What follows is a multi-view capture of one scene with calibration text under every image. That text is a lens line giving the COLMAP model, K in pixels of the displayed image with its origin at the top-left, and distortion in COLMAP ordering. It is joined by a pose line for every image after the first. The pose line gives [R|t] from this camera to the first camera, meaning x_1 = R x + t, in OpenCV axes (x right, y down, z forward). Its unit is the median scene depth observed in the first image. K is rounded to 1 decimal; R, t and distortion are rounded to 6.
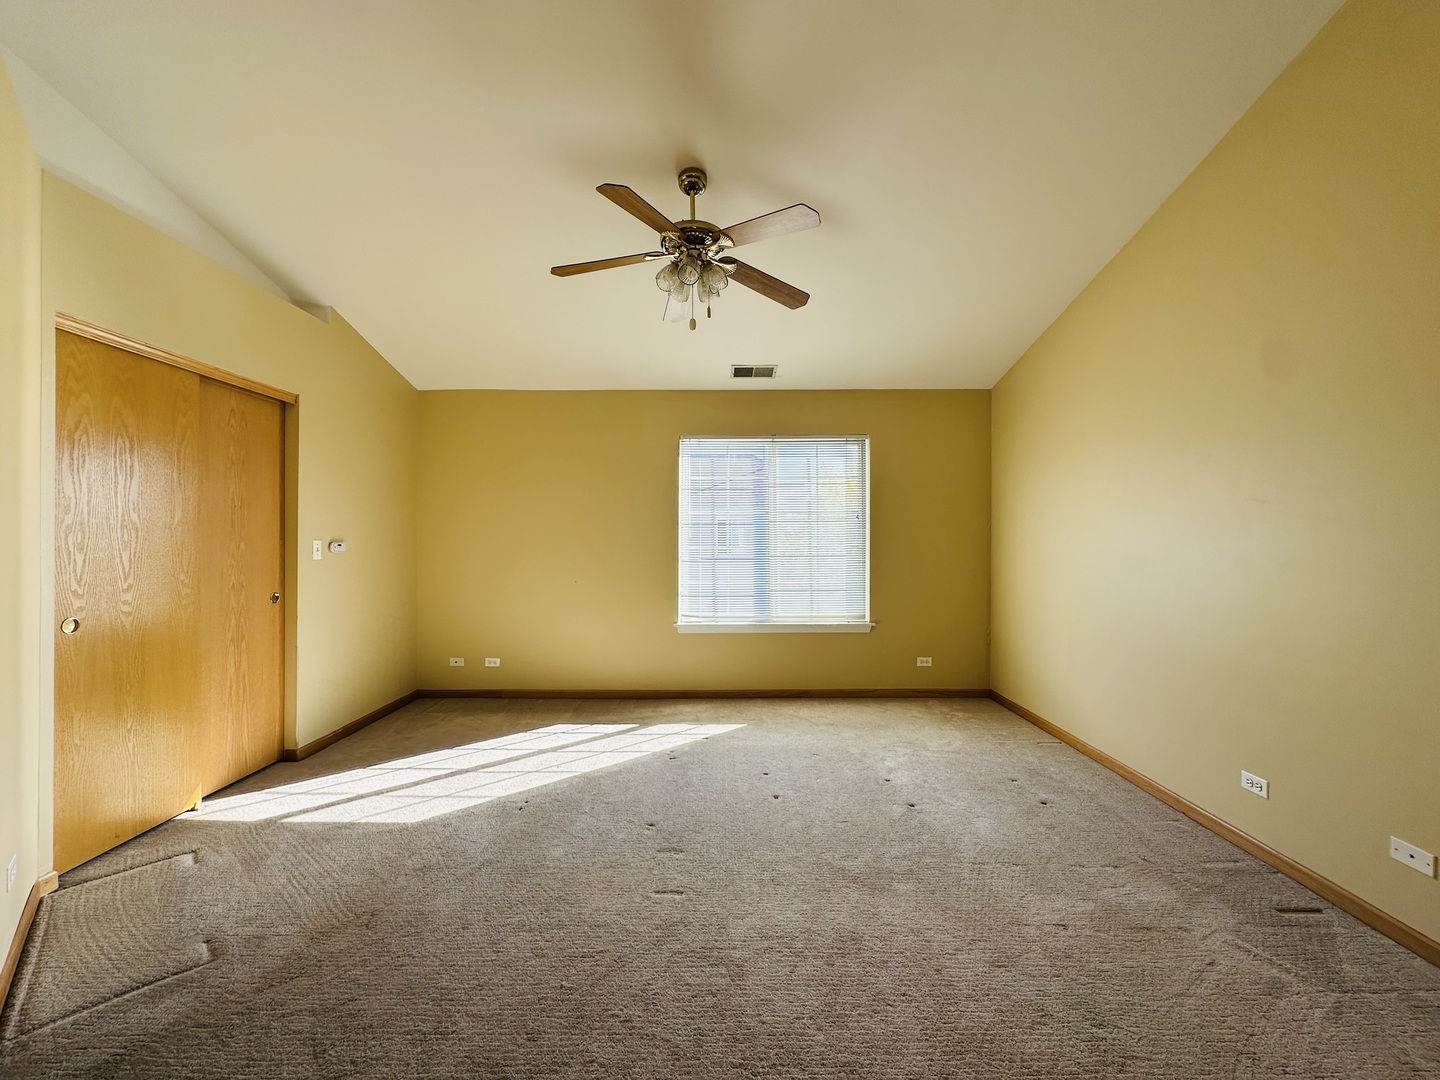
lens RADIAL K [[573.8, 0, 720.0], [0, 573.8, 540.0], [0, 0, 1]] dist [-0.002613, 0.000060]
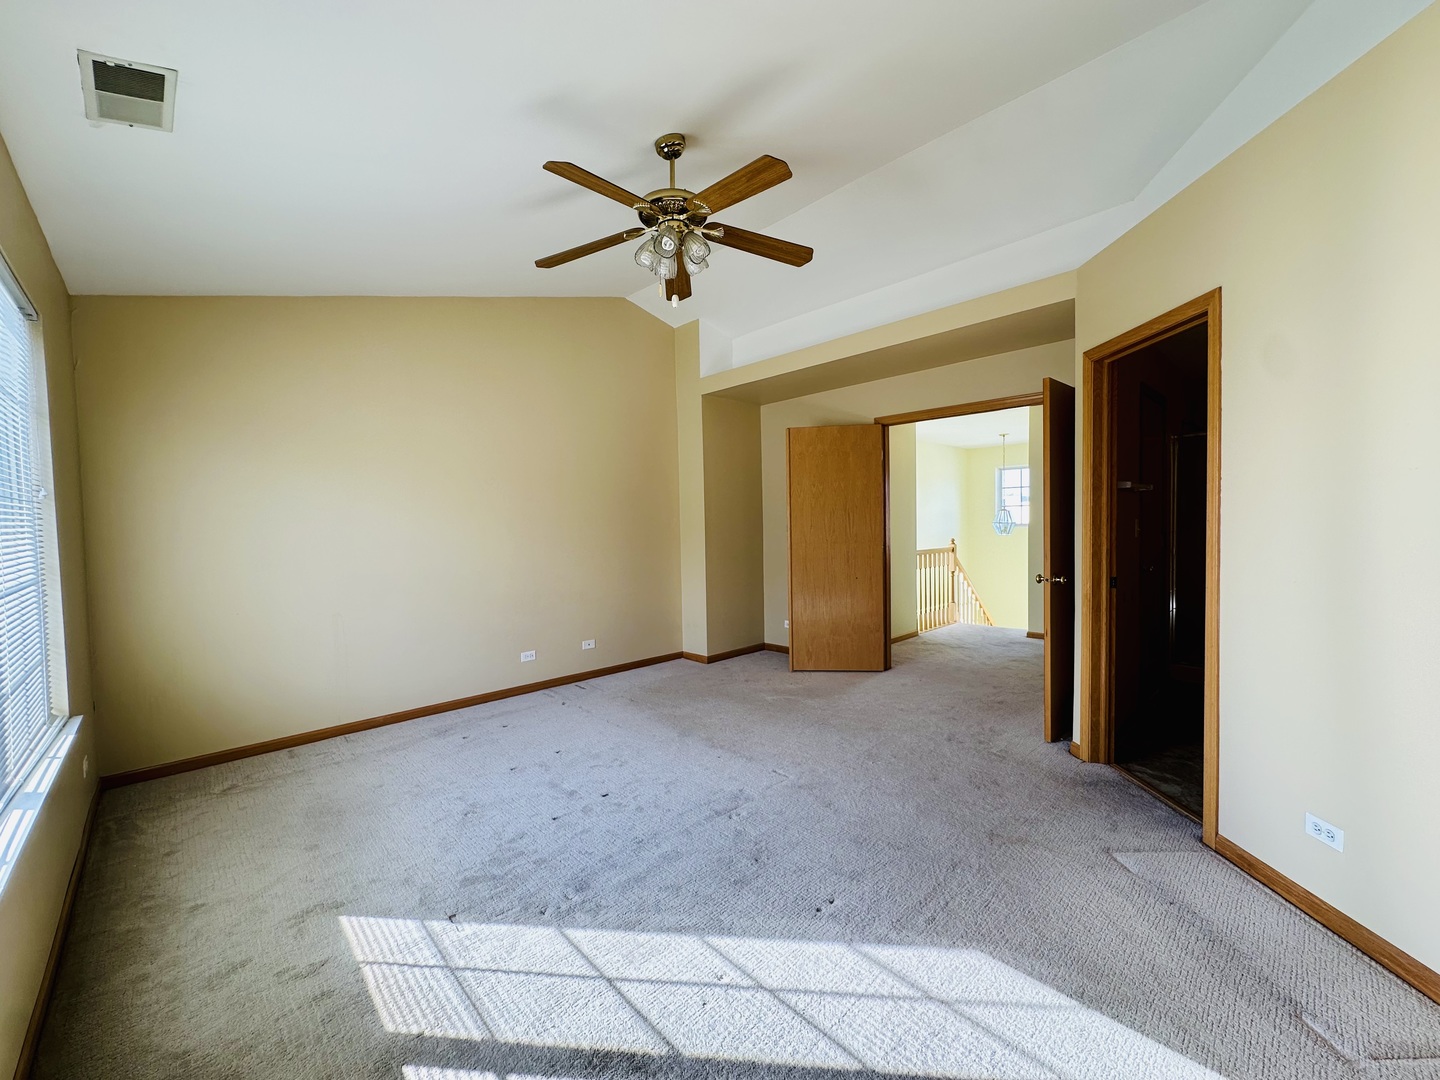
lens RADIAL K [[573.8, 0, 720.0], [0, 573.8, 540.0], [0, 0, 1]] dist [-0.002613, 0.000060]
pose [[-0.690759, -0.008703, 0.723033, -0.714940], [0.024718, 0.999059, 0.035640, -0.012950], [-0.722663, 0.042491, -0.689894, 1.473108]]
